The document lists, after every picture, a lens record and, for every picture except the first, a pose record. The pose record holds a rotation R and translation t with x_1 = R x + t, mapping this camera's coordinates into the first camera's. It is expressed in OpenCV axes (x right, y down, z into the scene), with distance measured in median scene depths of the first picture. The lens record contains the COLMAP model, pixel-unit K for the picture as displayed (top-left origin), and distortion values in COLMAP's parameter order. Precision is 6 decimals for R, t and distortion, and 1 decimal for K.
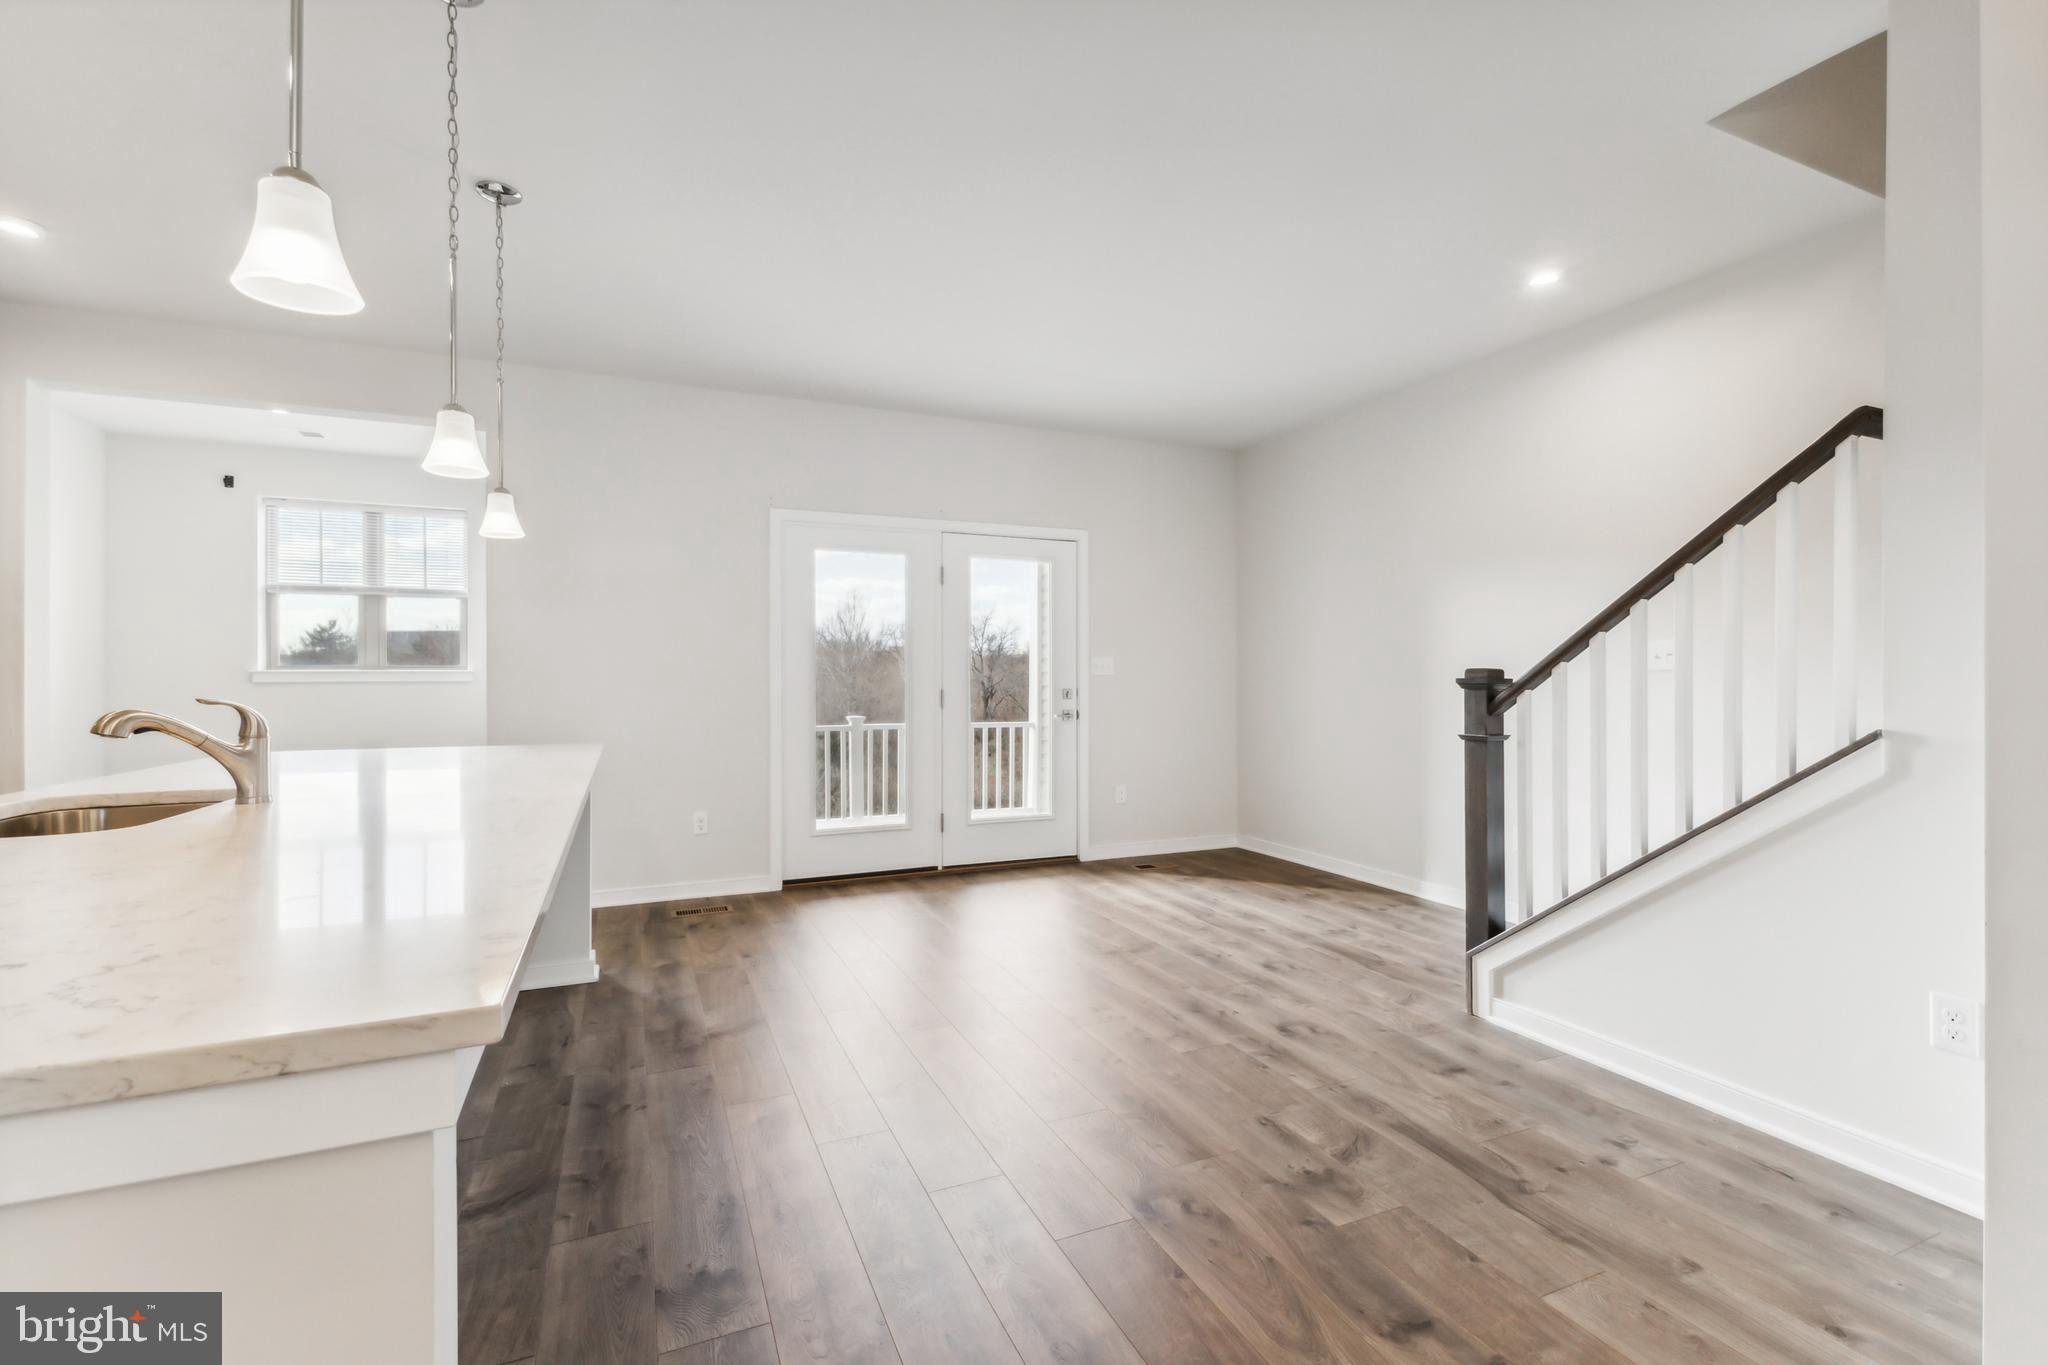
lens RADIAL K [[915.8, 0, 1045.9], [0, 915.8, 677.4], [0, 0, 1]] dist [0.003253, 0.000356]
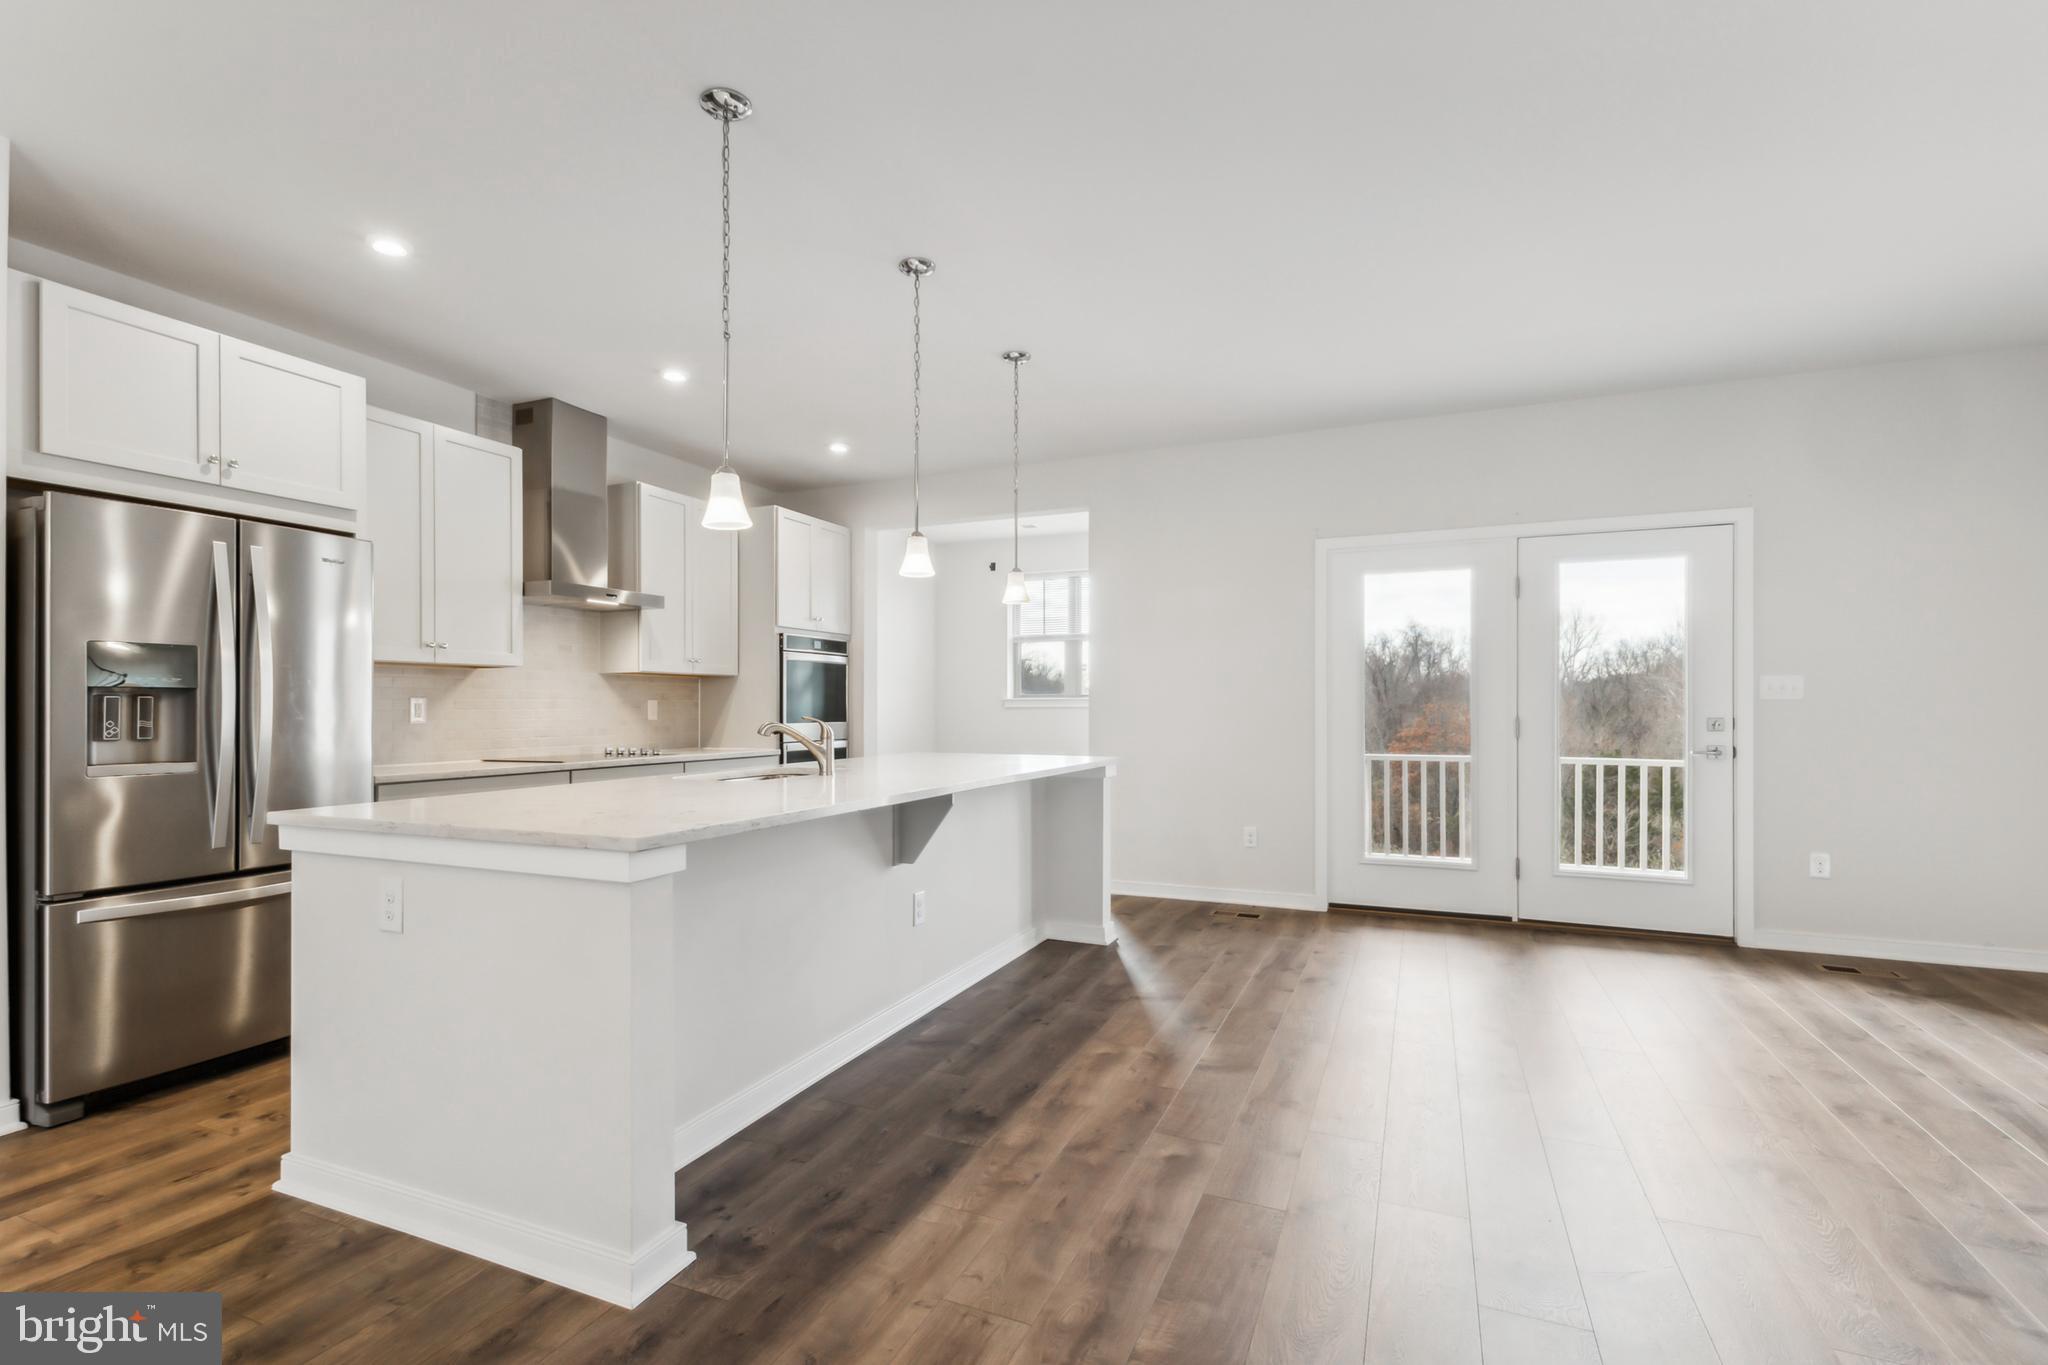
lens RADIAL K [[968.1, 0, 971.7], [0, 968.1, 708.3], [0, 0, 1]] dist [0.008936, -0.000405]
pose [[0.653057, 0.002630, -0.757304, 0.275063], [0.002408, 0.999982, 0.005550, -0.002196], [0.757305, -0.005448, 0.653039, -0.008173]]
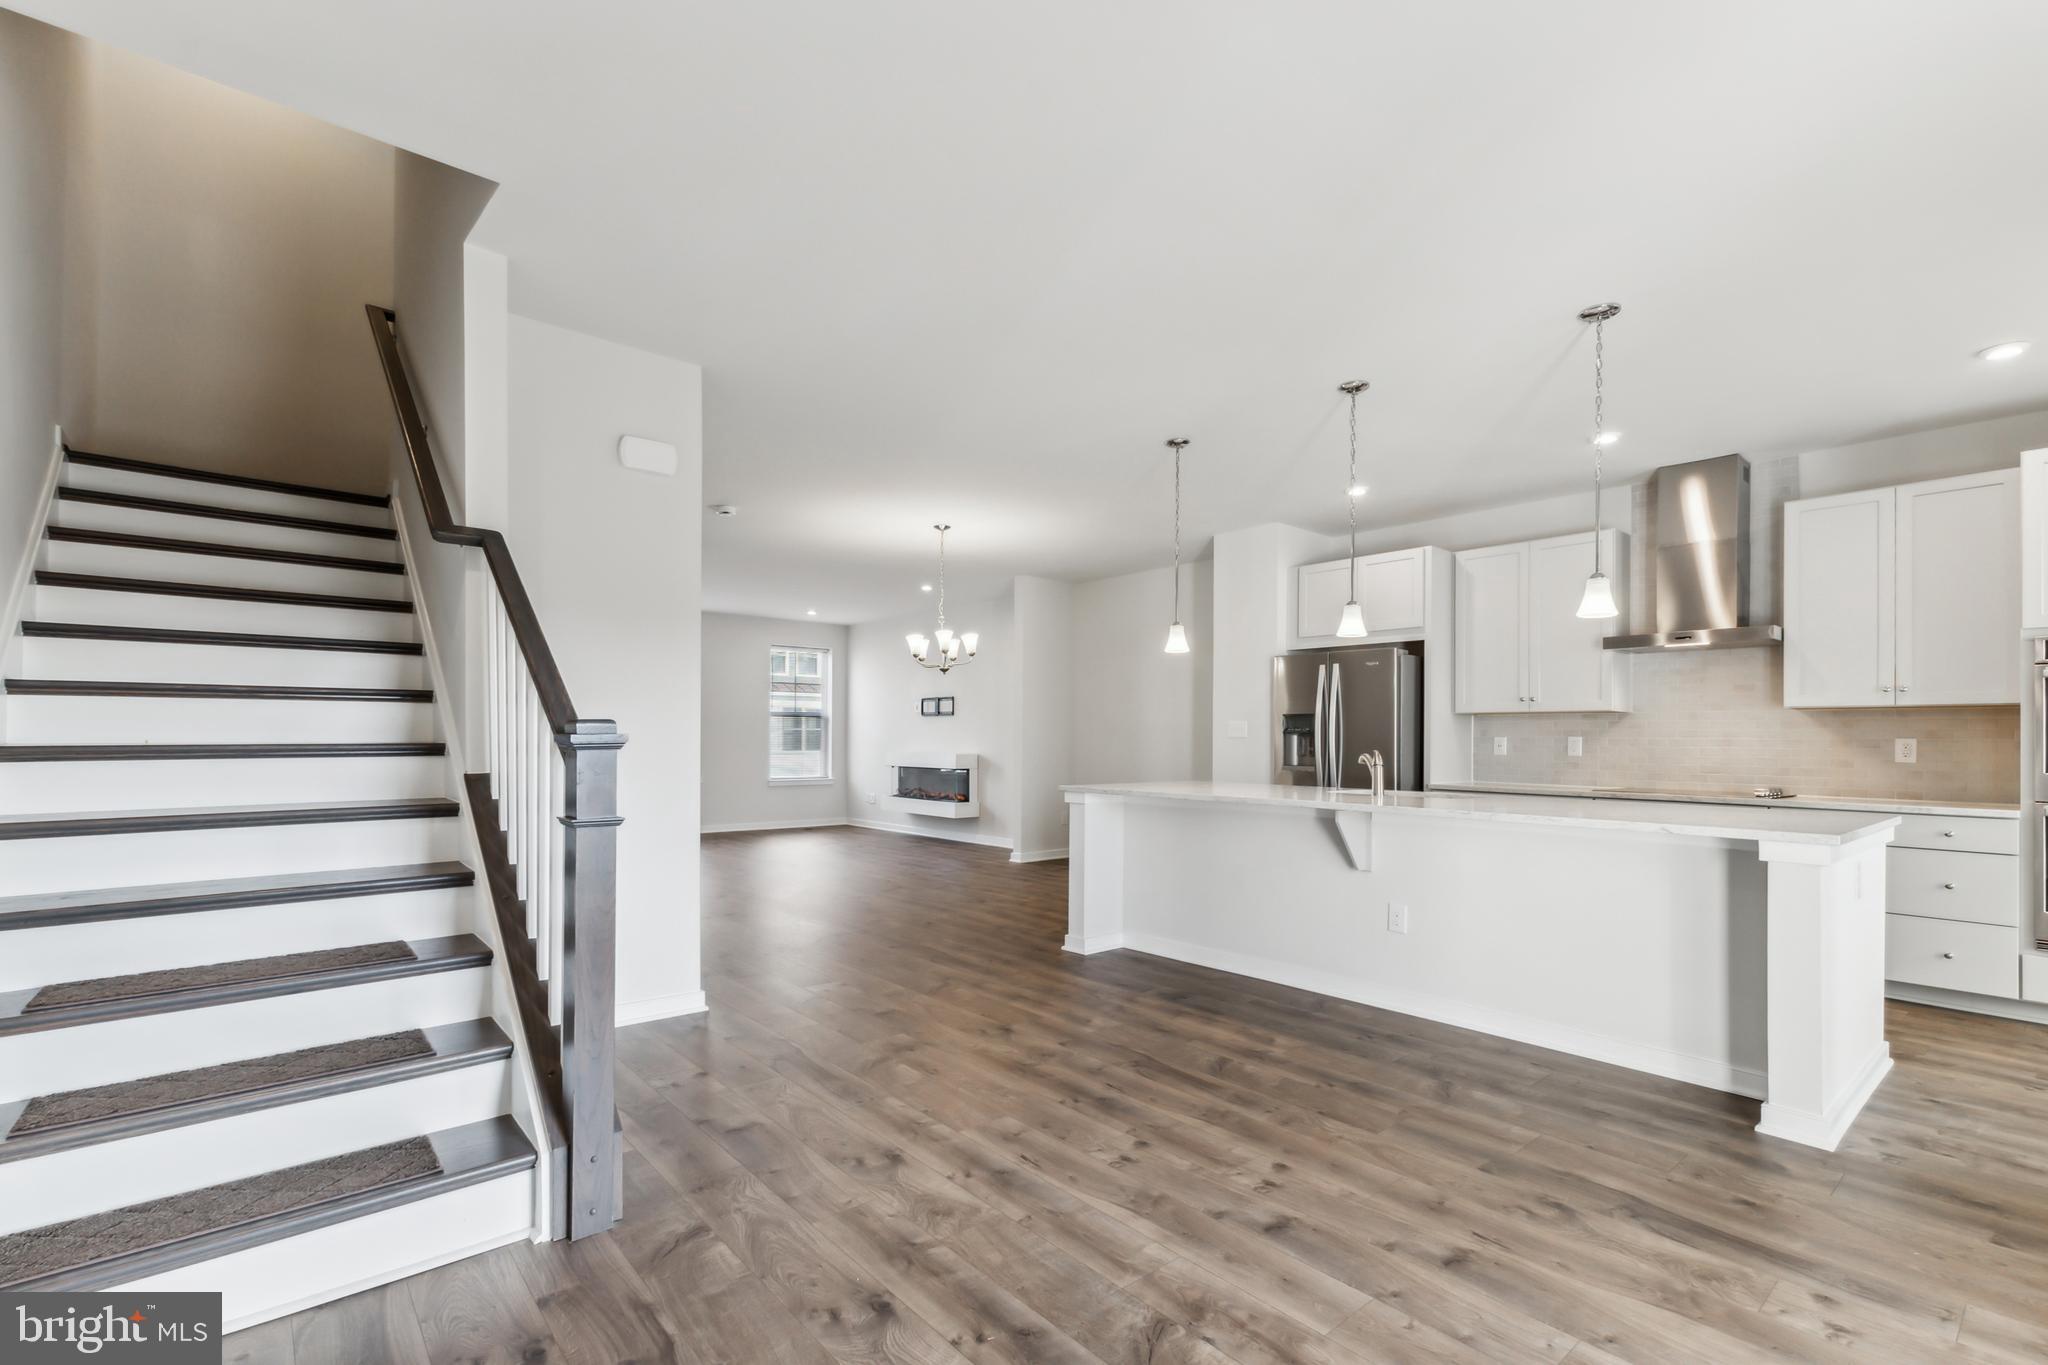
lens RADIAL K [[968.1, 0, 1056.1], [0, 968.1, 741.4], [0, 0, 1]] dist [0.008936, -0.000405]
pose [[-0.957405, -0.004643, -0.288712, 0.225374], [-0.004856, 0.999988, 0.000023, 0.000427], [0.288708, 0.001425, -0.957416, 1.132578]]
